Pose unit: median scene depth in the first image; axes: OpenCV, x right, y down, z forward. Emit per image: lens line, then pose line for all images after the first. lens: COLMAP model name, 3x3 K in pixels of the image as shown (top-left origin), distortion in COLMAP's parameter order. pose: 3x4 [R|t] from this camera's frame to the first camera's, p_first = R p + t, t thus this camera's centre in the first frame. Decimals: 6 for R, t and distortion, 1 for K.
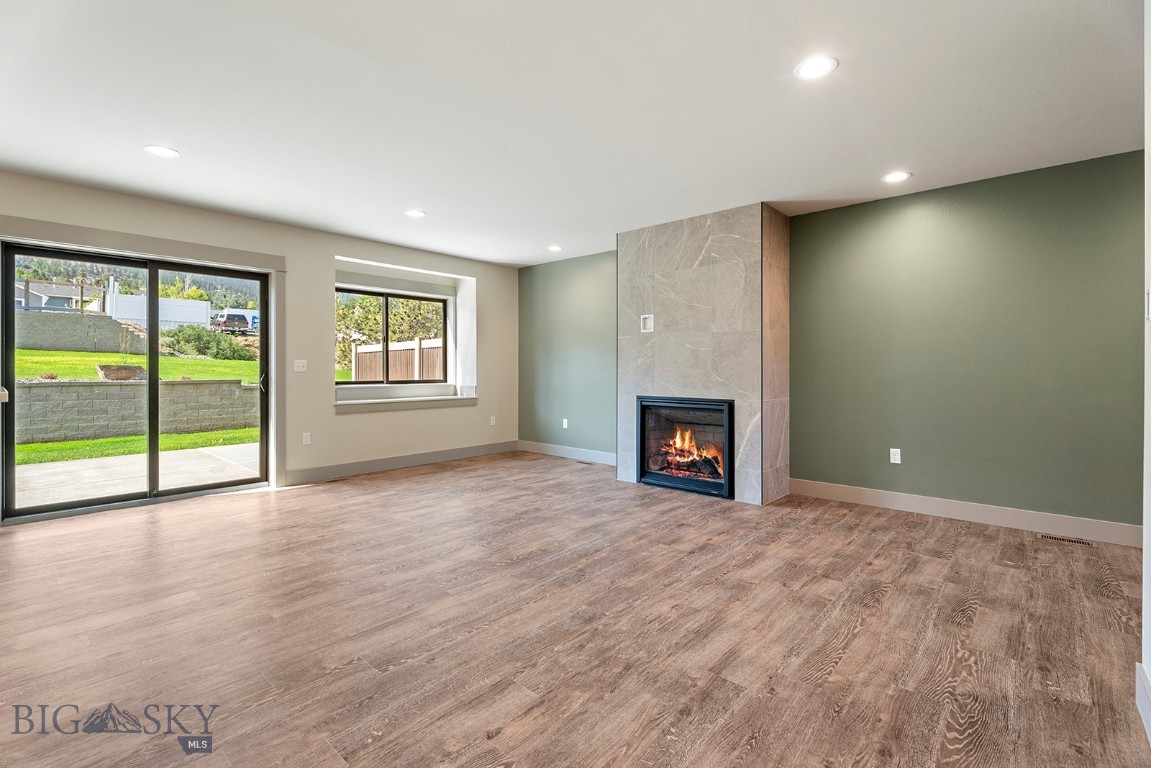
lens RADIAL K [[522.6, 0, 577.4], [0, 522.6, 370.5], [0, 0, 1]] dist [0.008295, -0.003535]
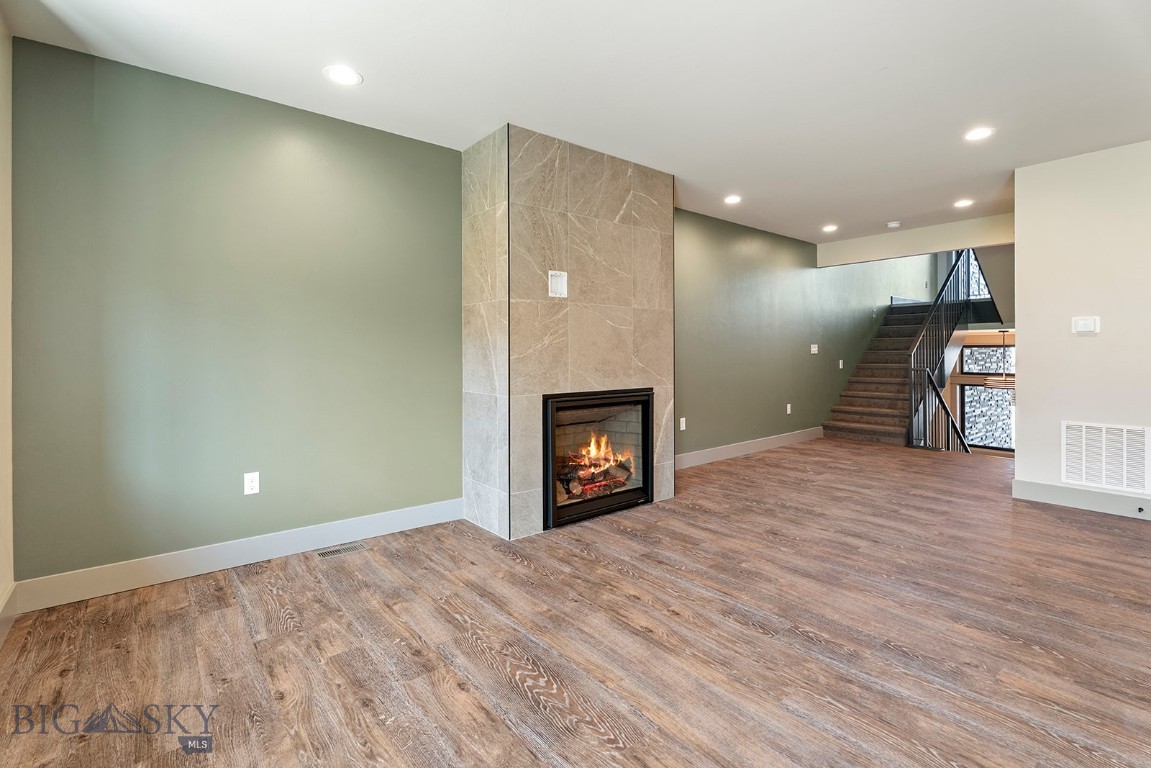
lens RADIAL K [[522.6, 0, 575.5], [0, 522.6, 353.1], [0, 0, 1]] dist [0.008295, -0.003535]
pose [[0.162460, -0.003904, 0.986707, -0.779402], [0.006822, 0.999973, 0.002833, -0.006308], [-0.986691, 0.006271, 0.162483, 1.309338]]
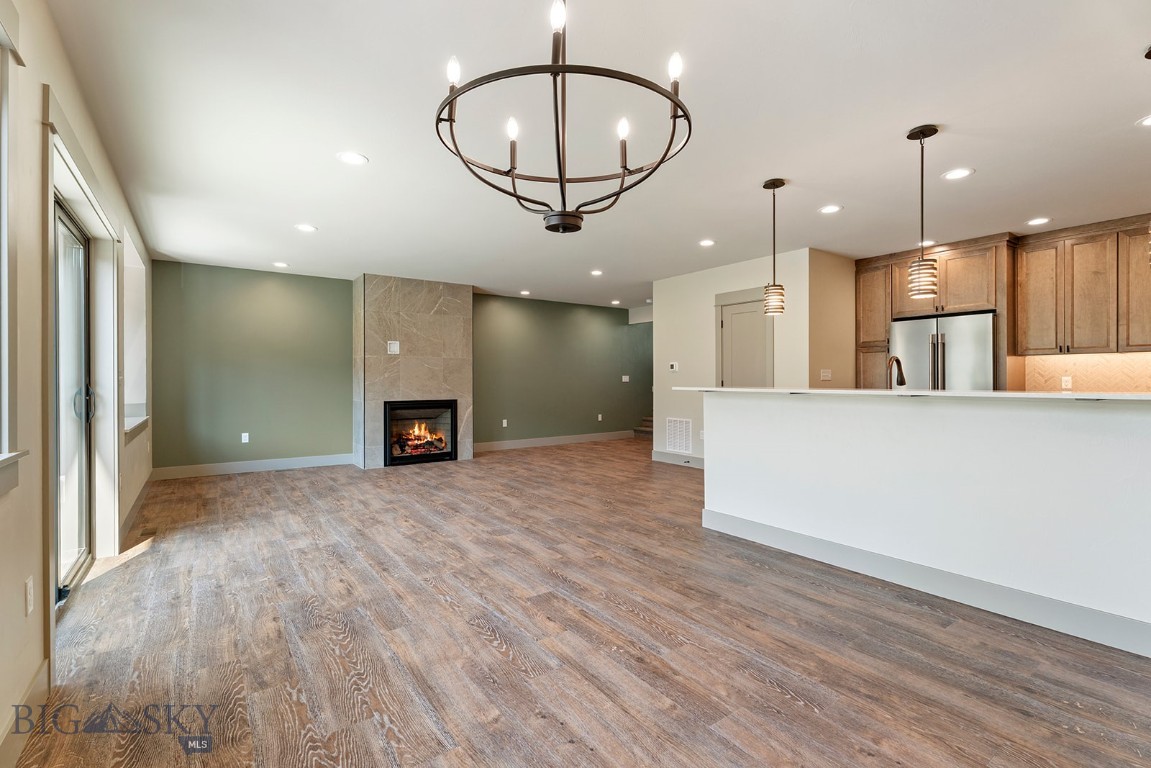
lens RADIAL K [[522.6, 0, 575.2], [0, 522.6, 379.7], [0, 0, 1]] dist [0.008295, -0.003535]
pose [[0.212461, -0.005121, 0.977156, -1.648504], [0.002030, 0.999986, 0.004799, -0.018018], [-0.977167, 0.000964, 0.212468, 0.374297]]
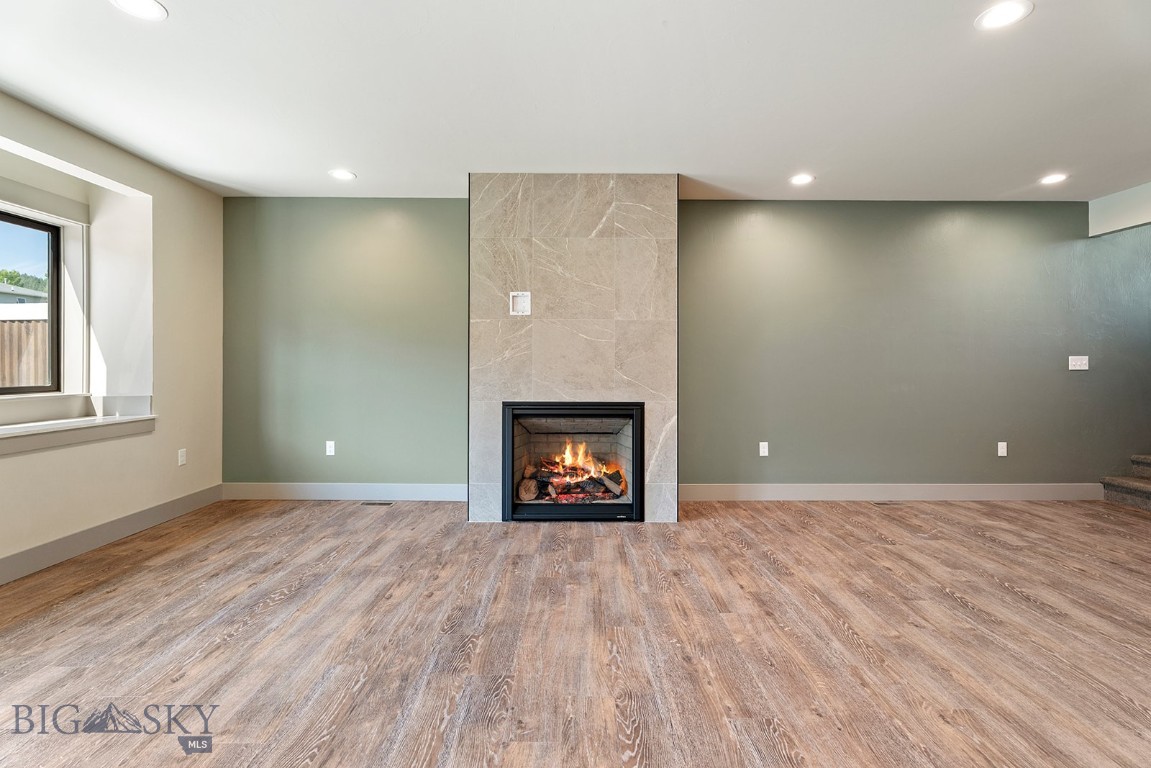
lens RADIAL K [[522.6, 0, 580.5], [0, 522.6, 362.6], [0, 0, 1]] dist [0.008295, -0.003535]
pose [[0.740430, 0.002347, 0.672130, -0.452069], [0.000270, 0.999993, -0.003789, -0.005126], [-0.672134, 0.002987, 0.740424, 0.593987]]
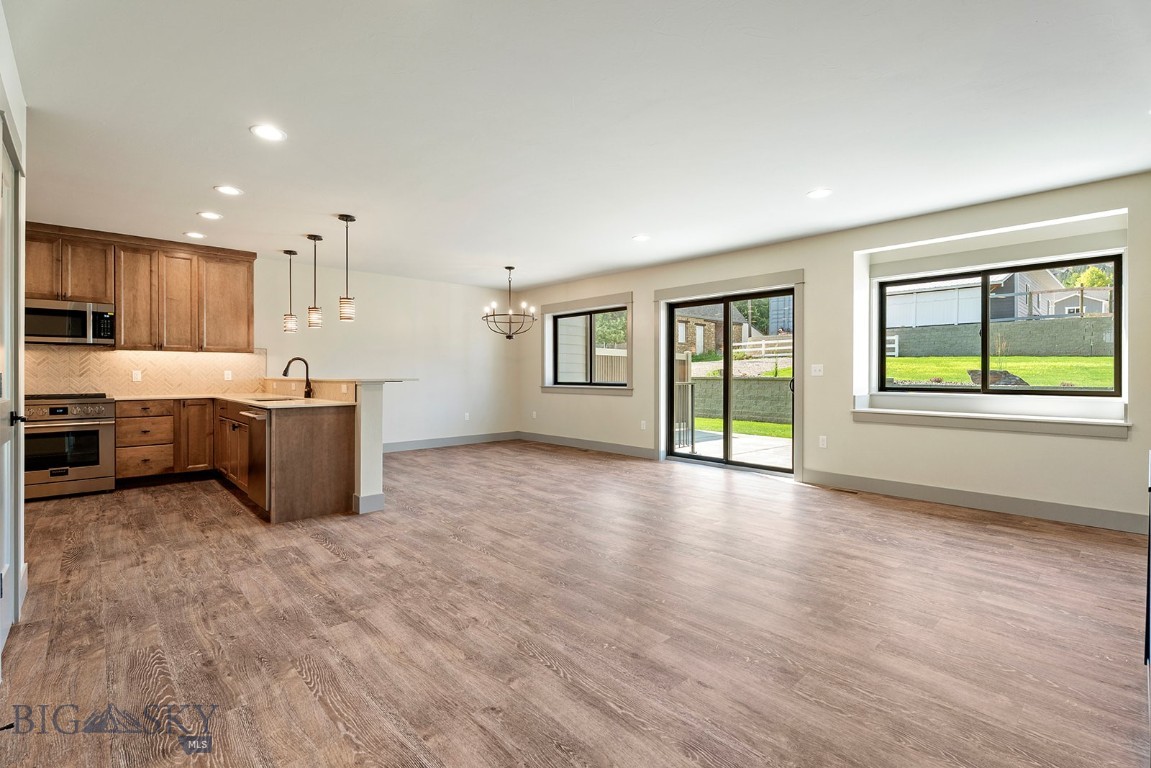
lens RADIAL K [[522.6, 0, 572.3], [0, 522.6, 378.4], [0, 0, 1]] dist [0.008295, -0.003535]
pose [[-0.104289, 0.008324, -0.994512, 0.820682], [-0.002424, 0.999960, 0.008624, -0.001561], [0.994544, 0.003310, -0.104265, 0.933531]]
